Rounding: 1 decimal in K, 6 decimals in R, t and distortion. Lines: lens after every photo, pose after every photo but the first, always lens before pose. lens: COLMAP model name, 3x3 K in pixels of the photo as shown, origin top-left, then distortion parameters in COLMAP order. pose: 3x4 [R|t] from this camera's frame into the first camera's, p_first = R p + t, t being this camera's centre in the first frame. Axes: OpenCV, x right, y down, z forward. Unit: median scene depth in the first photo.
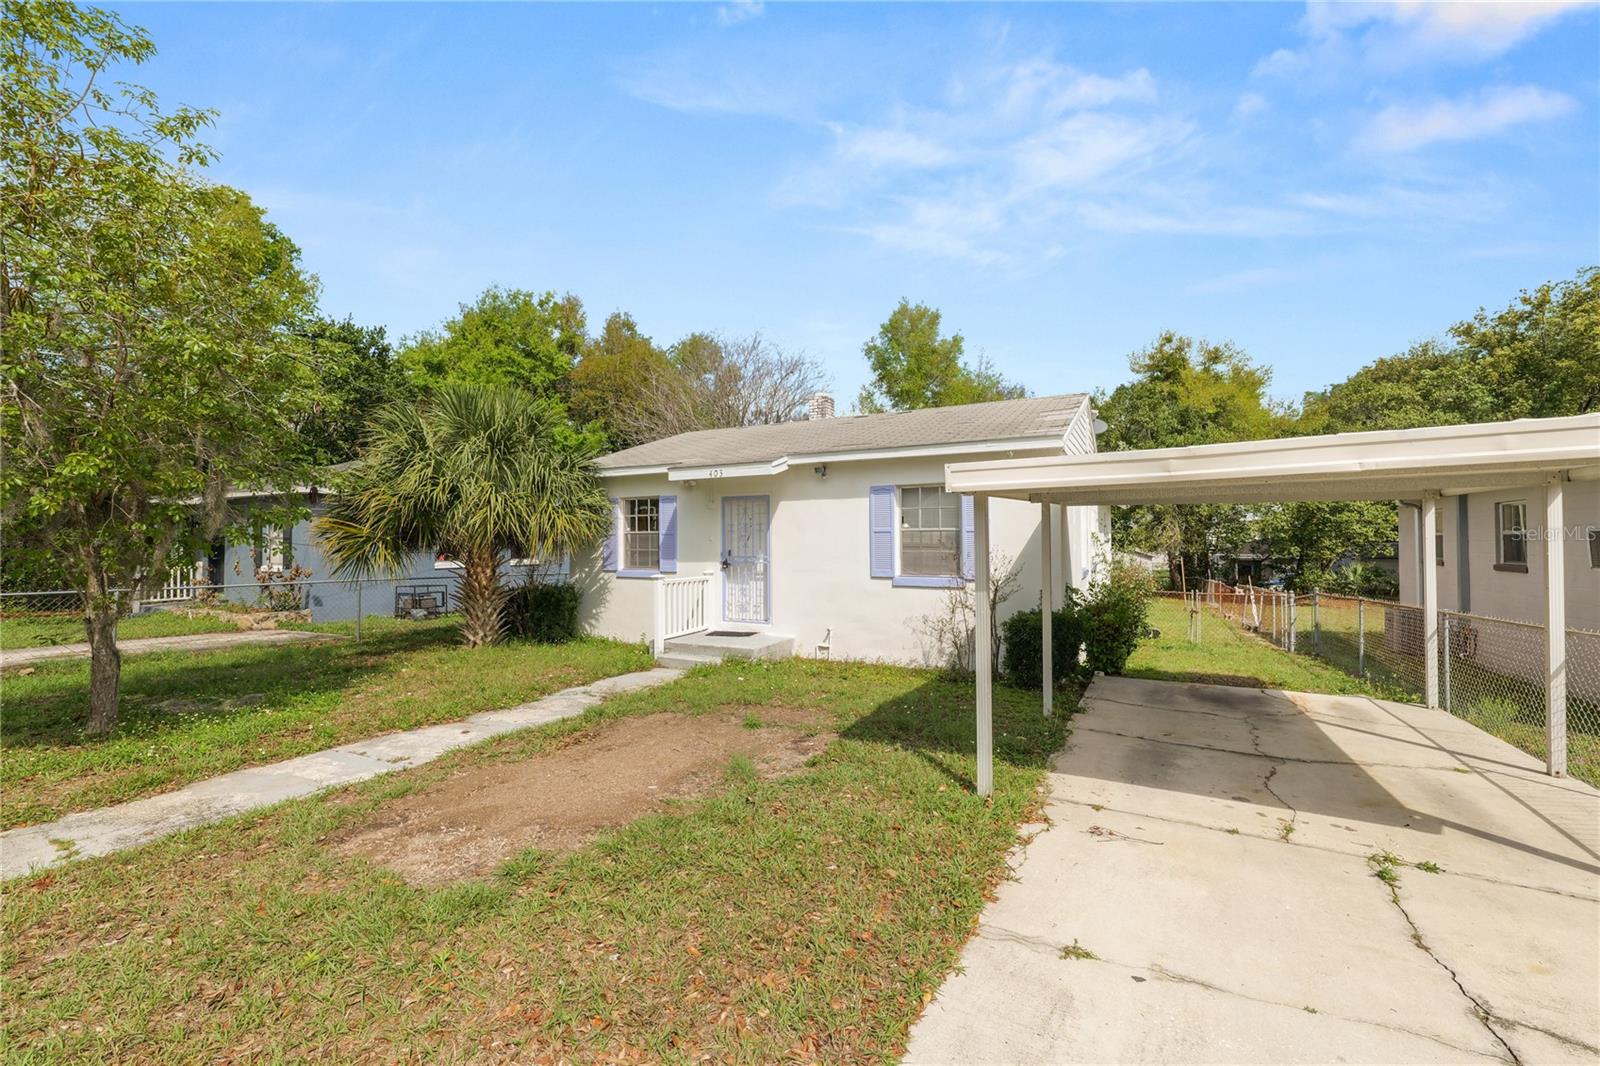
lens RADIAL K [[652.6, 0, 800.0], [0, 652.6, 533.0], [0, 0, 1]] dist [-0.011200, -0.000281]
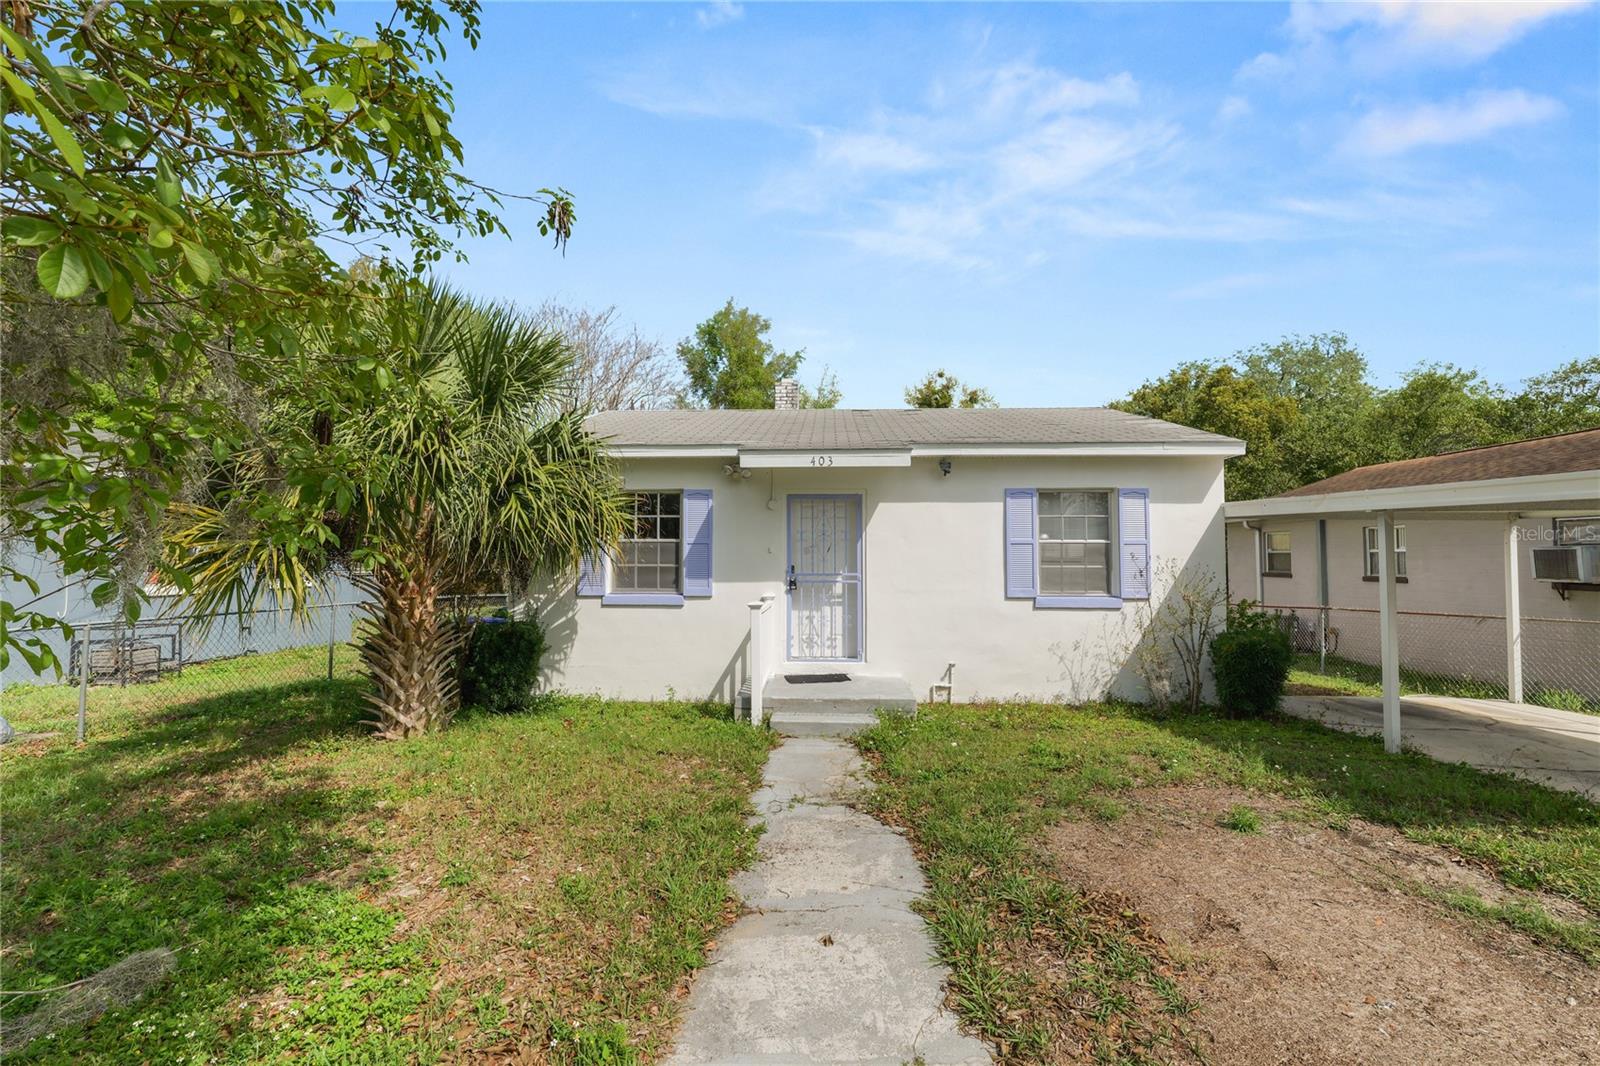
lens RADIAL K [[650.4, 0, 798.6], [0, 650.4, 532.5], [0, 0, 1]] dist [-0.011322, -0.000369]
pose [[0.905755, 0.020700, 0.423296, -0.421387], [-0.009809, 0.999563, -0.027891, 0.009041], [-0.423689, 0.021110, 0.905562, 0.319627]]
